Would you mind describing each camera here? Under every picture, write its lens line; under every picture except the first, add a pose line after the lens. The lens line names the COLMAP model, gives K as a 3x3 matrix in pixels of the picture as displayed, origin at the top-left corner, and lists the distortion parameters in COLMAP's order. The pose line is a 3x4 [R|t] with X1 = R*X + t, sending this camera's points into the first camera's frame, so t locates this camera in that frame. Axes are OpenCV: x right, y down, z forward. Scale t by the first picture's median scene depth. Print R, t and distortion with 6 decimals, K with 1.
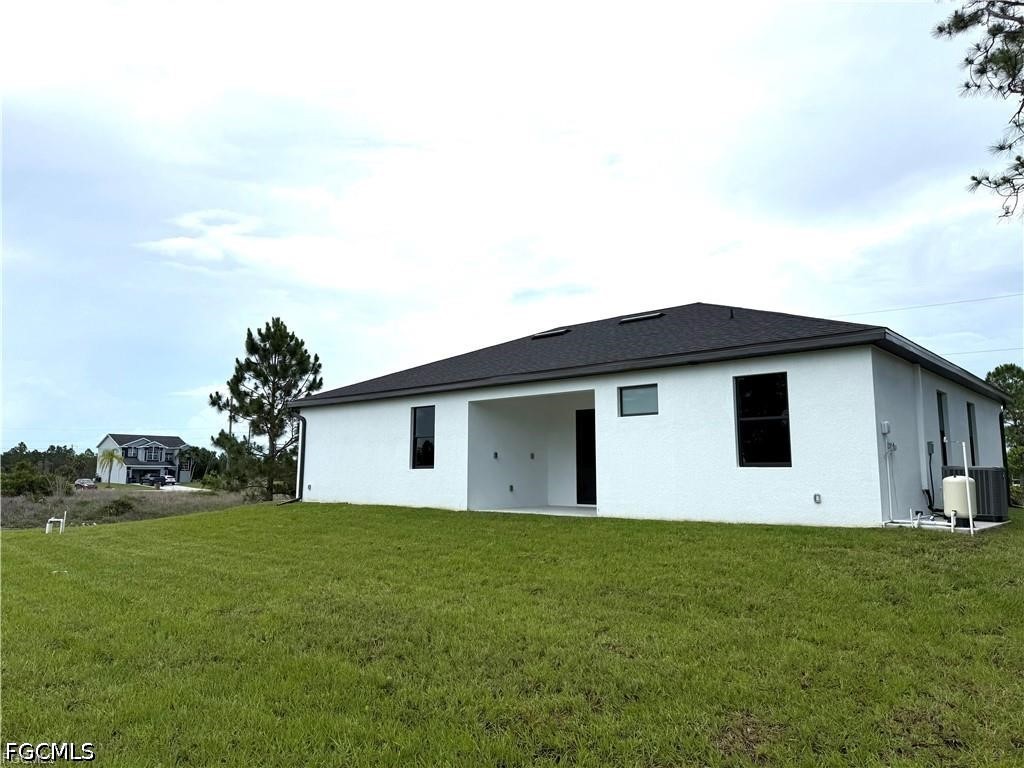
lens RADIAL K [[728.1, 0, 512.0], [0, 728.1, 384.0], [0, 0, 1]] dist [0.090166, -0.139148]
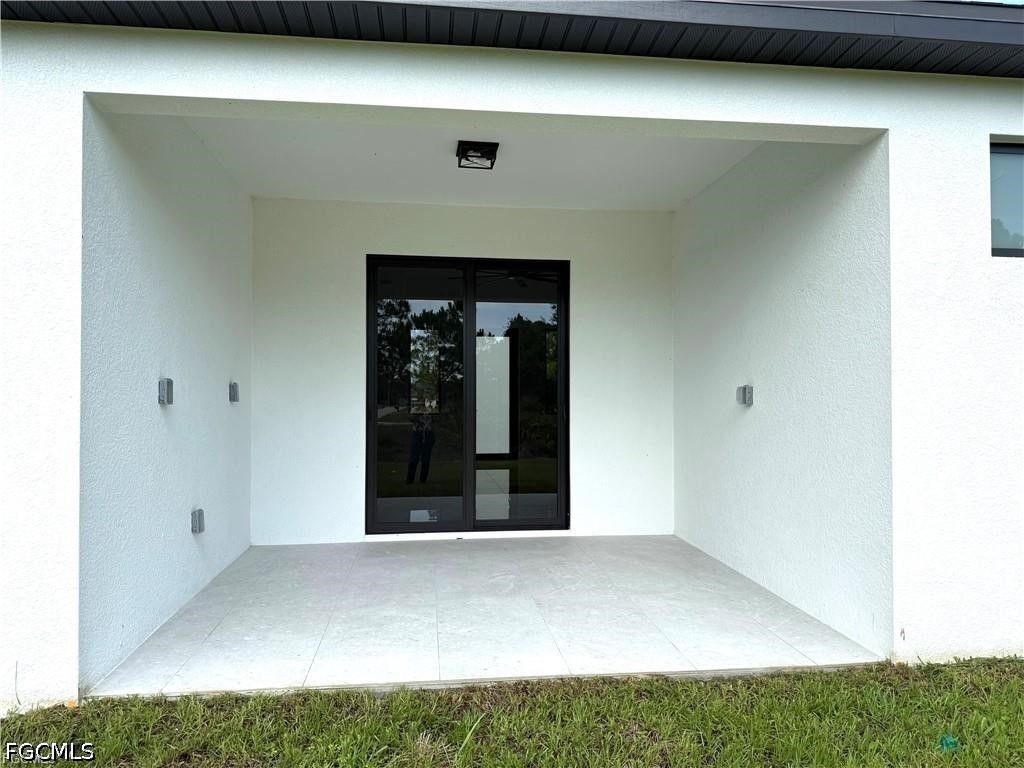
lens RADIAL K [[714.0, 0, 512.0], [0, 714.0, 384.0], [0, 0, 1]] dist [0.048959, -0.068403]
pose [[0.659175, 0.025046, 0.751572, -0.124701], [-0.092594, 0.994543, 0.048068, 0.078922], [-0.746267, -0.101276, 0.657897, 0.813001]]
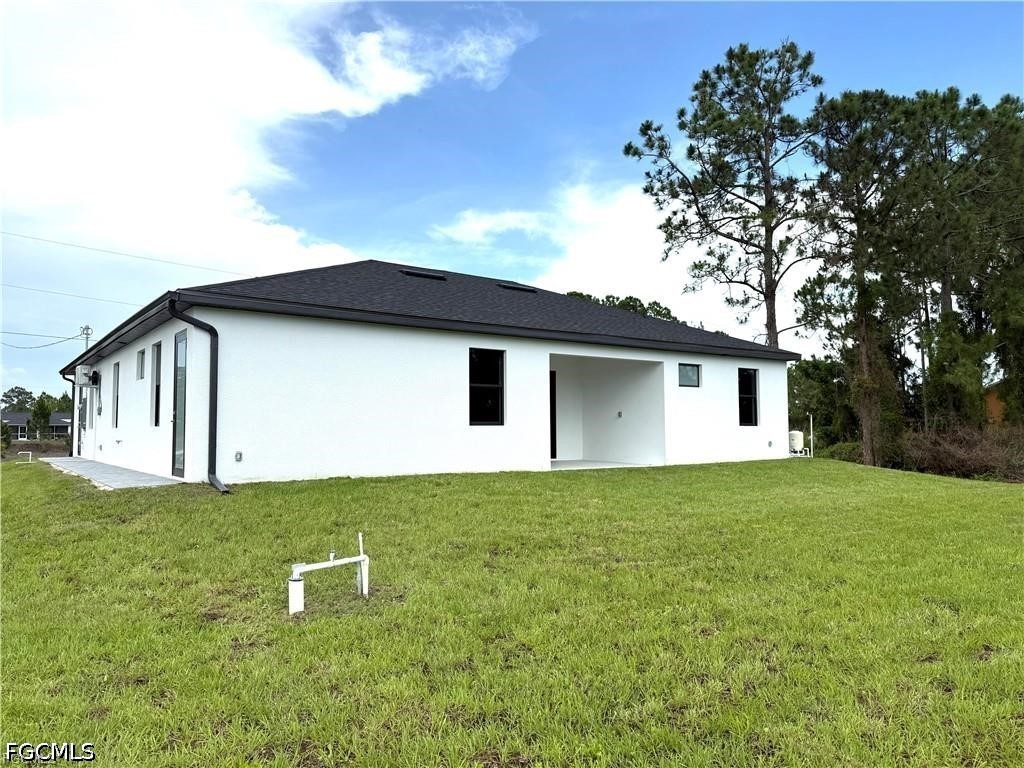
lens RADIAL K [[713.6, 0, 511.0], [0, 713.6, 389.0], [0, 0, 1]] dist [0.048858, -0.005348]
pose [[0.196979, 0.056411, 0.978783, -0.963813], [-0.111501, 0.993155, -0.034800, 0.106987], [-0.974047, -0.102281, 0.201921, 0.878503]]
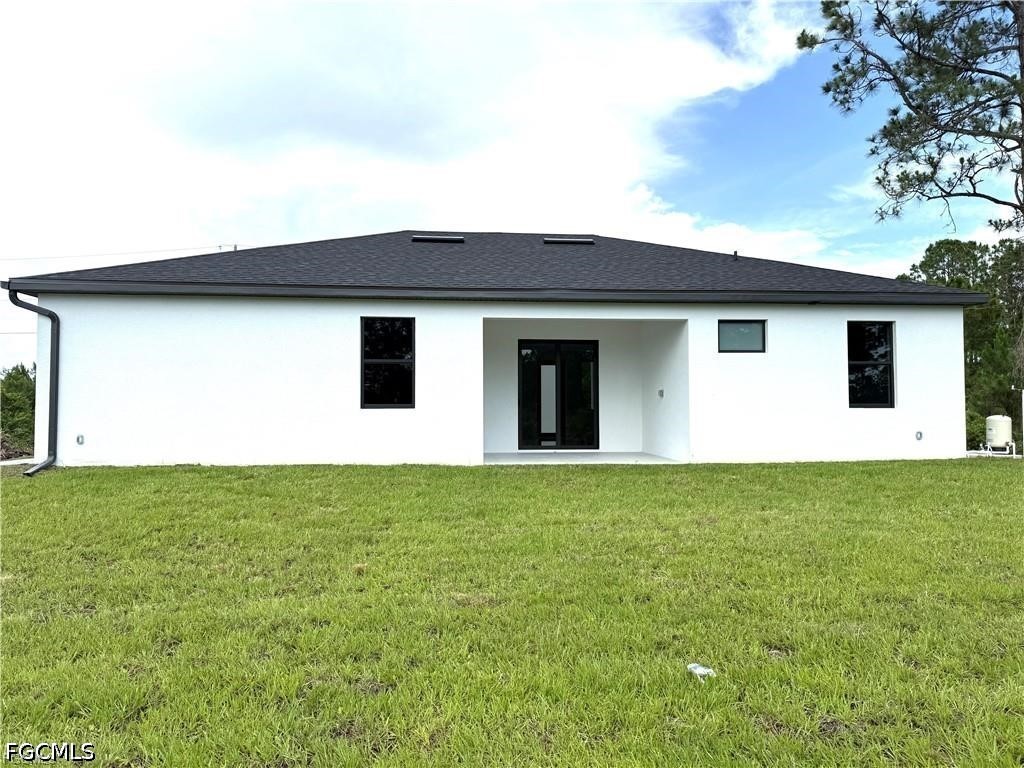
lens RADIAL K [[714.0, 0, 512.0], [0, 714.0, 384.0], [0, 0, 1]] dist [0.048959, -0.068403]
pose [[0.673939, 0.030563, 0.738154, -0.579242], [-0.085552, 0.995651, 0.036885, 0.062015], [-0.733816, -0.088009, 0.673623, 0.498588]]
